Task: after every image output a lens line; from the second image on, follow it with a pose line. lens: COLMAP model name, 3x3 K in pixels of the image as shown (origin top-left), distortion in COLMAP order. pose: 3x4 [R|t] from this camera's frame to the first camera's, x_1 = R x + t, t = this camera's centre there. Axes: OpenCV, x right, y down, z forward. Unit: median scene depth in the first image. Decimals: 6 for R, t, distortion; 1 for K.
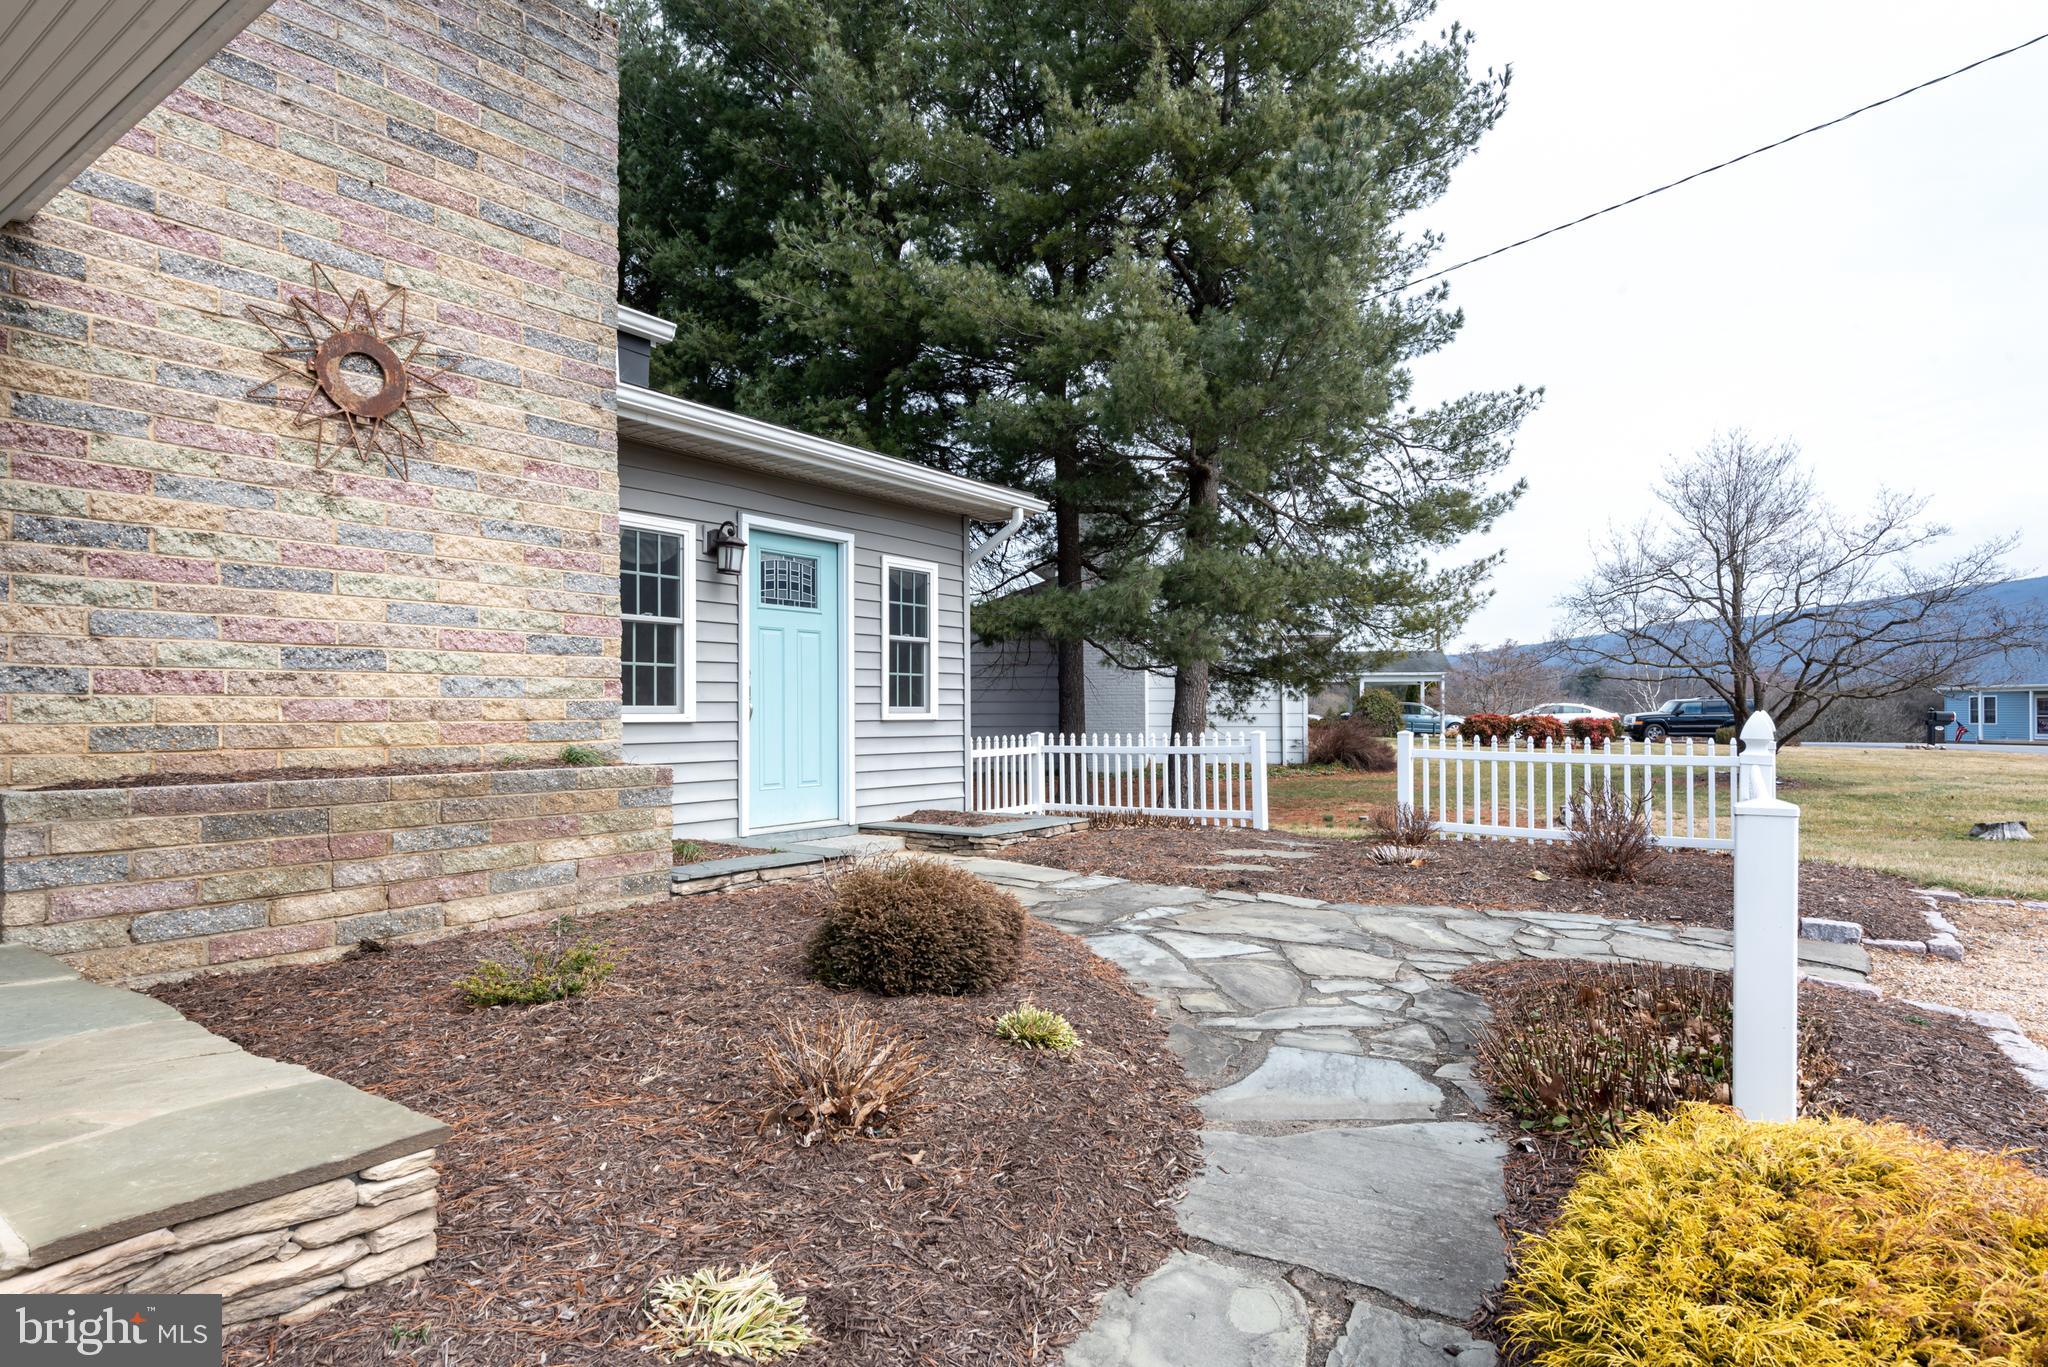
lens RADIAL K [[1098.6, 0, 1024.6], [0, 1098.6, 697.2], [0, 0, 1]] dist [0.062527, -0.040682]
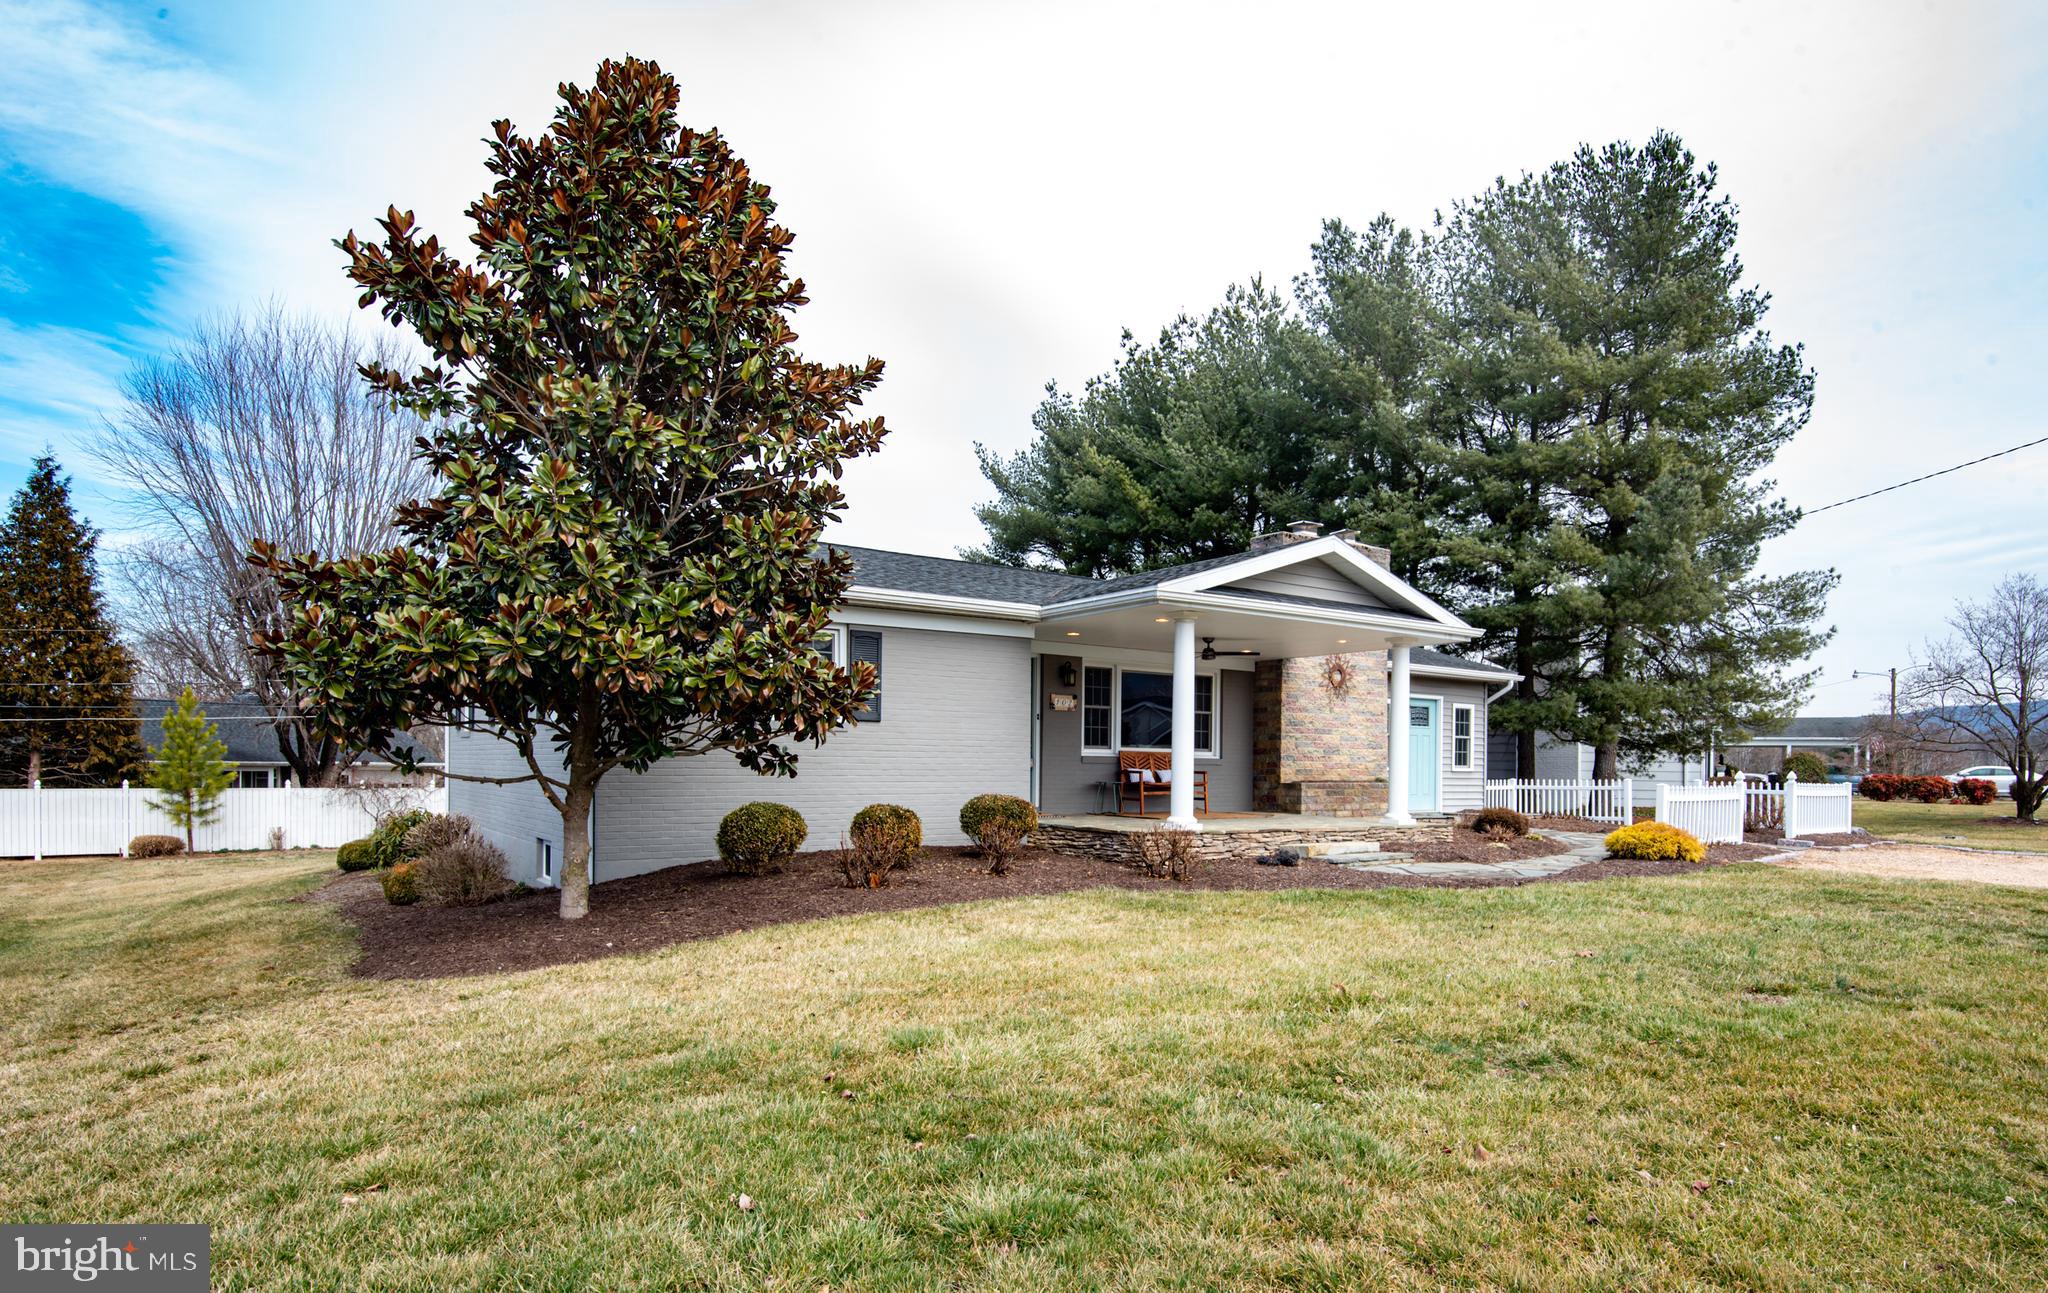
lens RADIAL K [[1362.4, 0, 1026.8], [0, 1362.4, 758.1], [0, 0, 1]] dist [-0.001058, 0.000671]
pose [[0.957616, 0.012288, -0.287785, -0.216040], [-0.009777, 0.999901, 0.010160, -0.038262], [0.287882, -0.006916, 0.957641, -2.861695]]
